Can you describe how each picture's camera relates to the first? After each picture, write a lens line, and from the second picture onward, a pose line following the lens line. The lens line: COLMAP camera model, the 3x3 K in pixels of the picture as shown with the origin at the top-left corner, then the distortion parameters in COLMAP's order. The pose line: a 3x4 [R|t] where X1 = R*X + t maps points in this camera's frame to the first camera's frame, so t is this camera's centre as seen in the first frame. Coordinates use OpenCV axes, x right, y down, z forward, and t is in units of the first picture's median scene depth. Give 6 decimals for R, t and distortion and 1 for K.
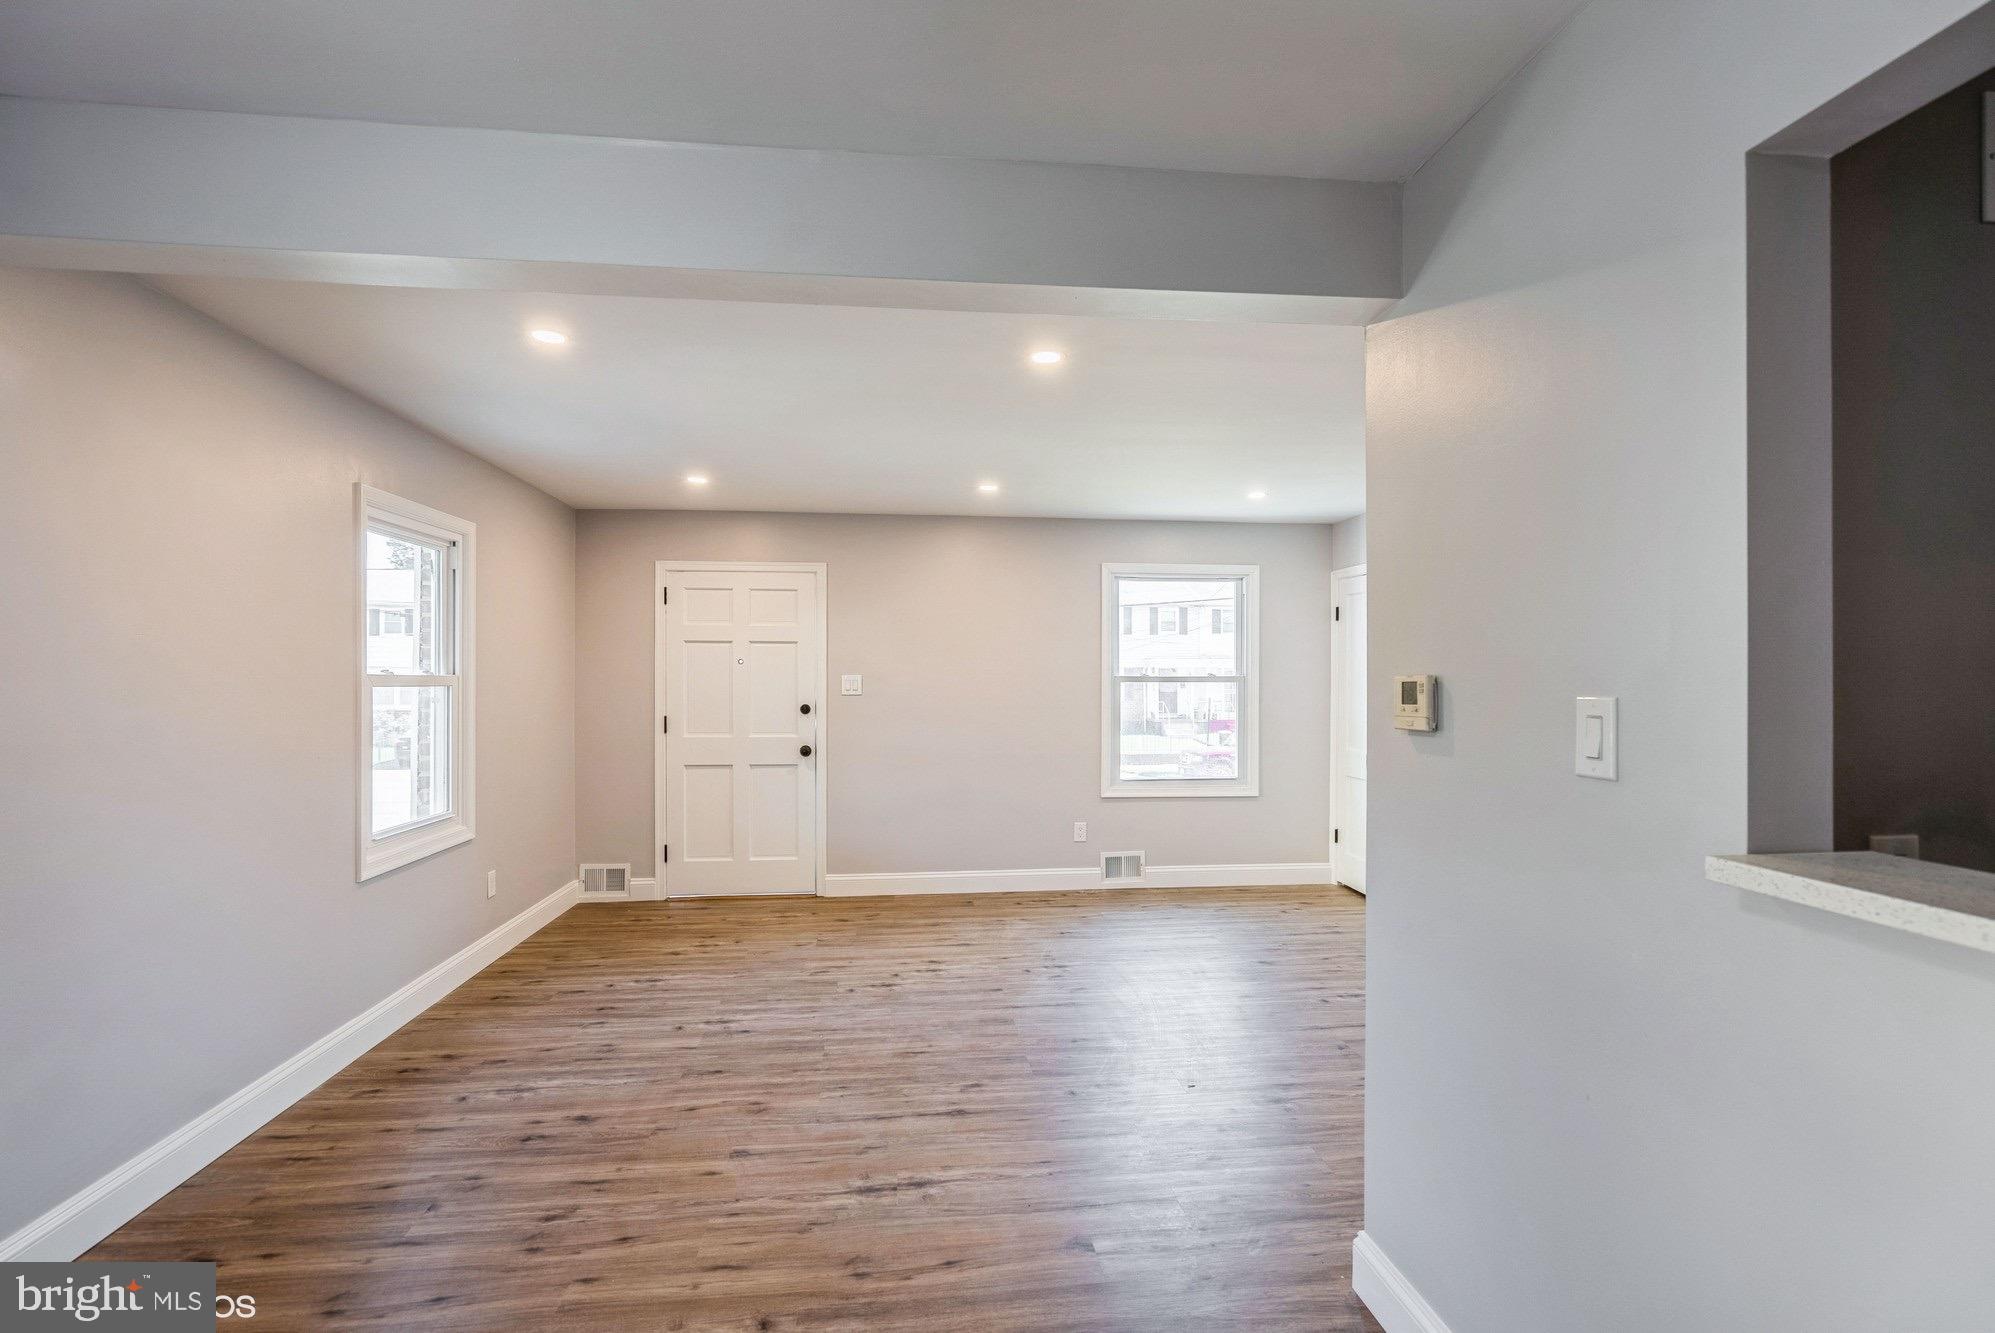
lens RADIAL K [[922.9, 0, 998.3], [0, 922.9, 676.9], [0, 0, 1]] dist [-0.008000, 0.002364]
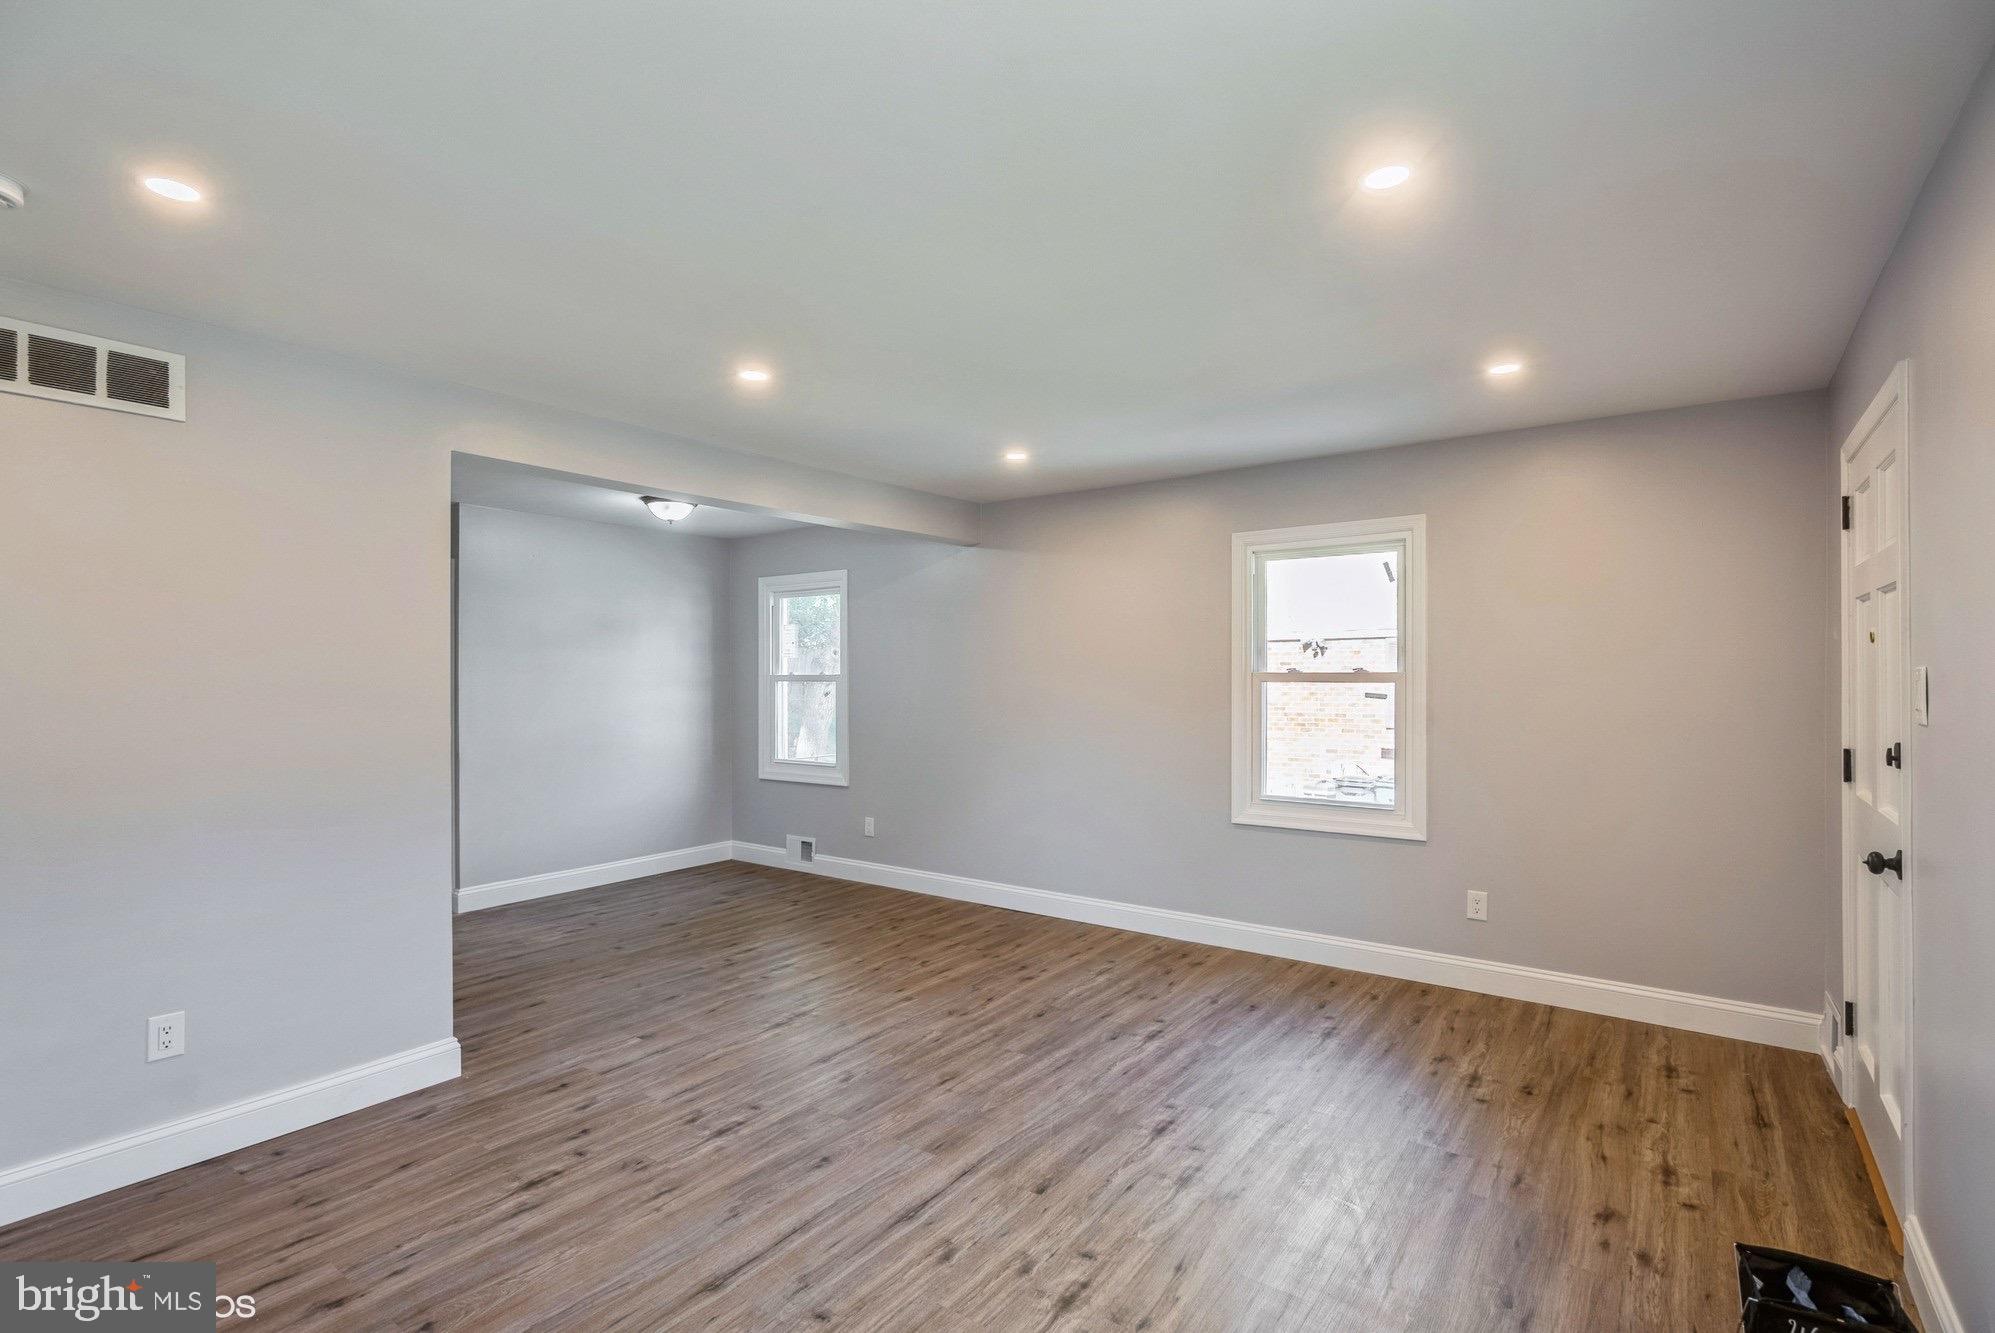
lens RADIAL K [[922.9, 0, 989.6], [0, 922.9, 667.8], [0, 0, 1]] dist [-0.008000, 0.002364]
pose [[-0.685867, -0.004778, -0.727711, 0.536018], [0.002915, 0.999952, -0.009313, 0.001879], [0.727721, -0.008509, -0.685821, 1.608107]]
